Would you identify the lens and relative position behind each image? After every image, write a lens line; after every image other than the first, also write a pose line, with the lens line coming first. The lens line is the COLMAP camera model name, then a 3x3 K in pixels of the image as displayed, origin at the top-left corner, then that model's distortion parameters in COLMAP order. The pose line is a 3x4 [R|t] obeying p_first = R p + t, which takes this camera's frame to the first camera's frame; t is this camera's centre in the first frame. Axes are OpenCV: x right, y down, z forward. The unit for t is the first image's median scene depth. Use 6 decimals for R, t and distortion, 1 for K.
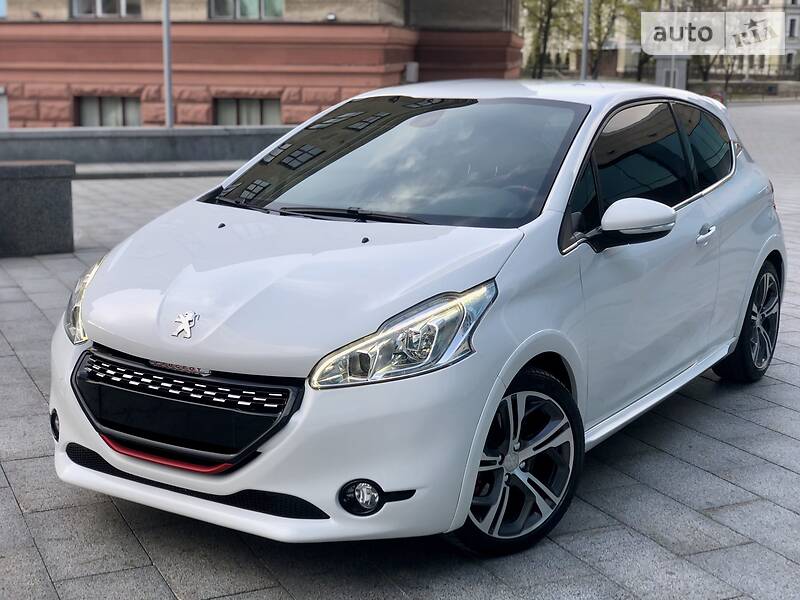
lens RADIAL K [[1224.0, 0, 413.3], [0, 1224.0, 302.2], [0, 0, 1]] dist [0.026182, 0.031025]
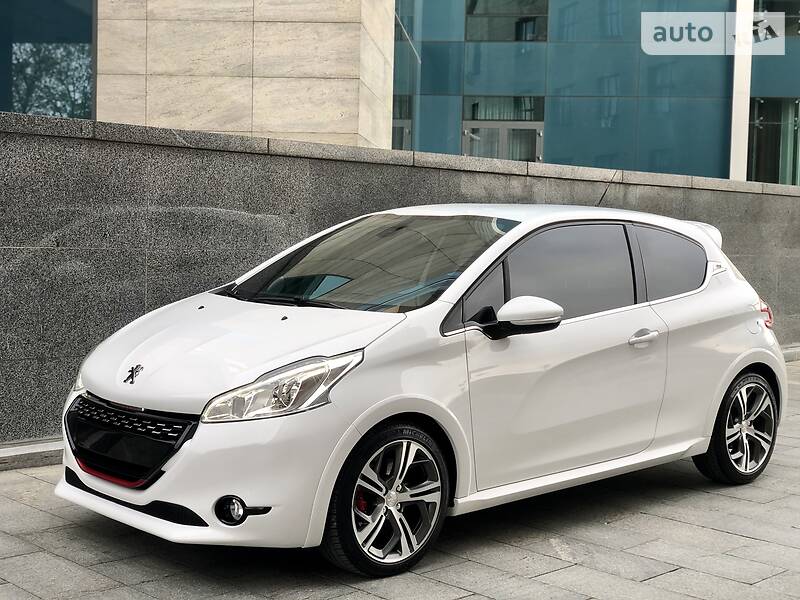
lens RADIAL K [[1201.5, 0, 400.0], [0, 1201.5, 300.0], [0, 0, 1]] dist [0.033621, 0.013814]
pose [[0.968227, 0.027506, -0.248556, 0.419141], [-0.058081, 0.991488, -0.116526, 0.075058], [0.243236, 0.127259, 0.961583, -0.185198]]
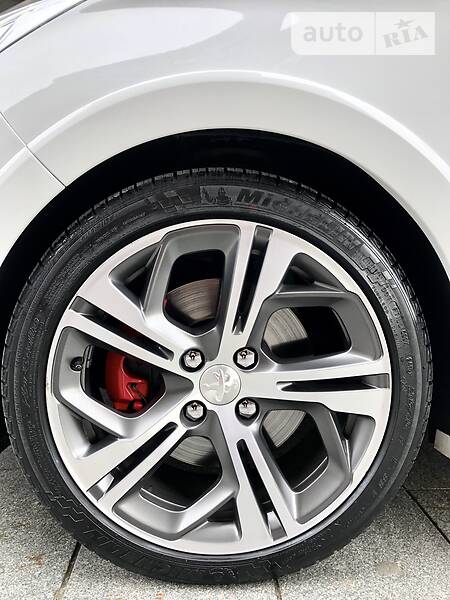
lens RADIAL K [[499.0, 0, 224.9], [0, 499.0, 285.4], [0, 0, 1]] dist [0.010164, -0.001311]
pose [[0.550432, 0.095488, -0.829401, 0.258853], [-0.152633, 0.988204, 0.012476, 0.095333], [0.820809, 0.119727, 0.558514, 0.969171]]
